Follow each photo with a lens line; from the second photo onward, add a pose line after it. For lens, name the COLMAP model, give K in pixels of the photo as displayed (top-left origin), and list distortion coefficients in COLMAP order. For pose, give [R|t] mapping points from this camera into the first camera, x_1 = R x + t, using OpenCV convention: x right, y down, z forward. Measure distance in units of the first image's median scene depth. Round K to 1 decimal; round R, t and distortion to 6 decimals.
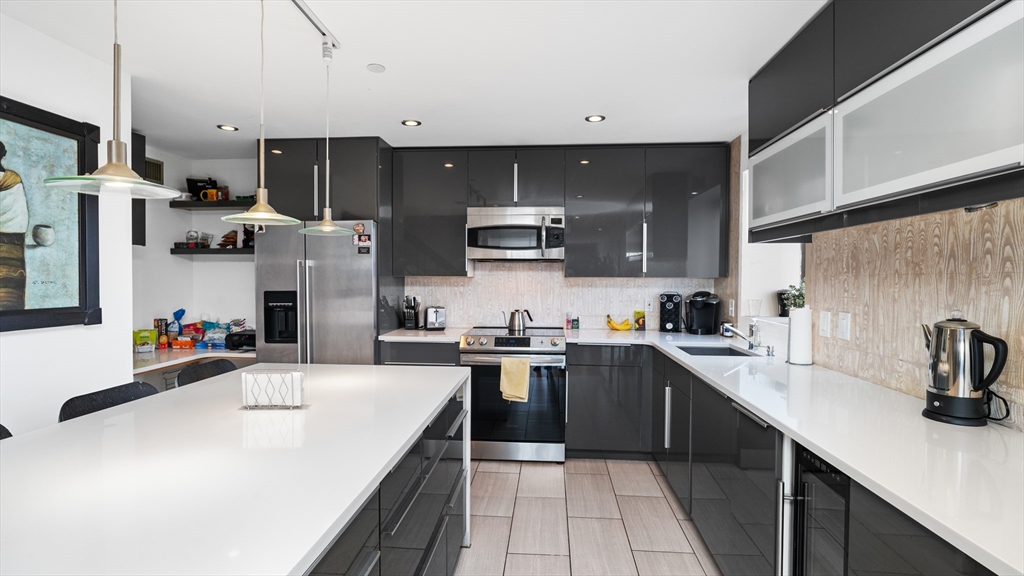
lens RADIAL K [[489.8, 0, 505.3], [0, 489.8, 283.3], [0, 0, 1]] dist [-0.001948, -0.000442]
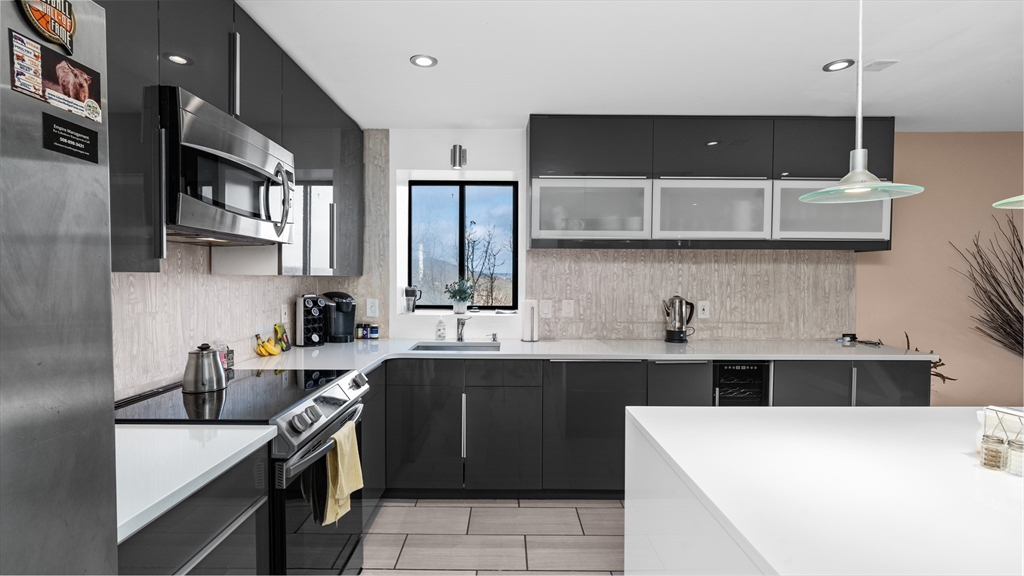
lens RADIAL K [[480.6, 0, 505.5], [0, 480.6, 287.2], [0, 0, 1]] dist [0.000077, 0.000021]
pose [[-0.088829, -0.023300, 0.995774, -0.477797], [0.007106, 0.999686, 0.024025, -0.010189], [-0.996022, 0.009211, -0.088635, 0.806007]]
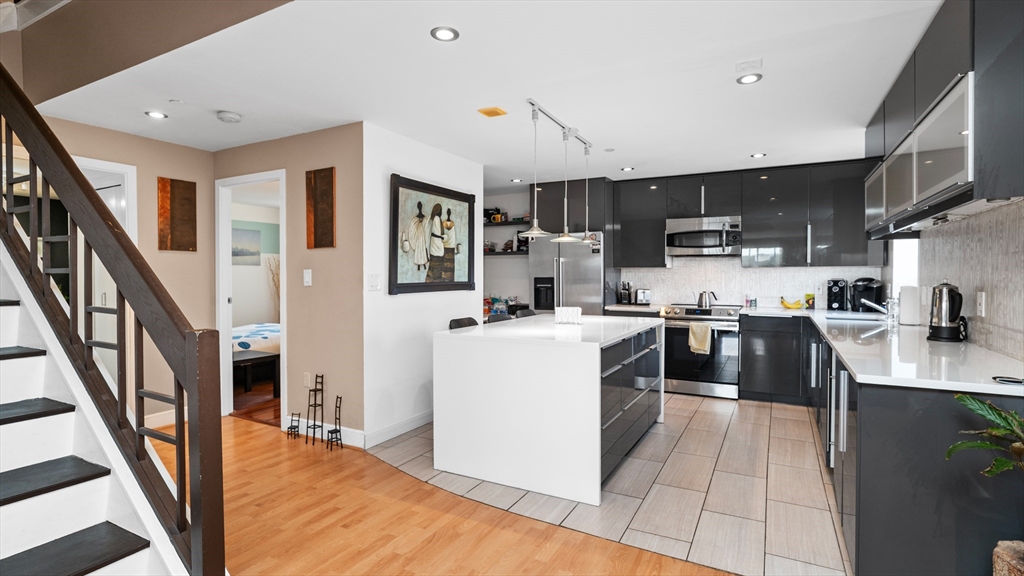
lens RADIAL K [[489.8, 0, 505.3], [0, 489.8, 283.3], [0, 0, 1]] dist [-0.001948, -0.000442]
pose [[0.914355, 0.002355, -0.404907, 0.074008], [-0.000391, 0.999988, 0.004934, 0.026307], [0.404914, -0.004353, 0.914344, -0.510792]]
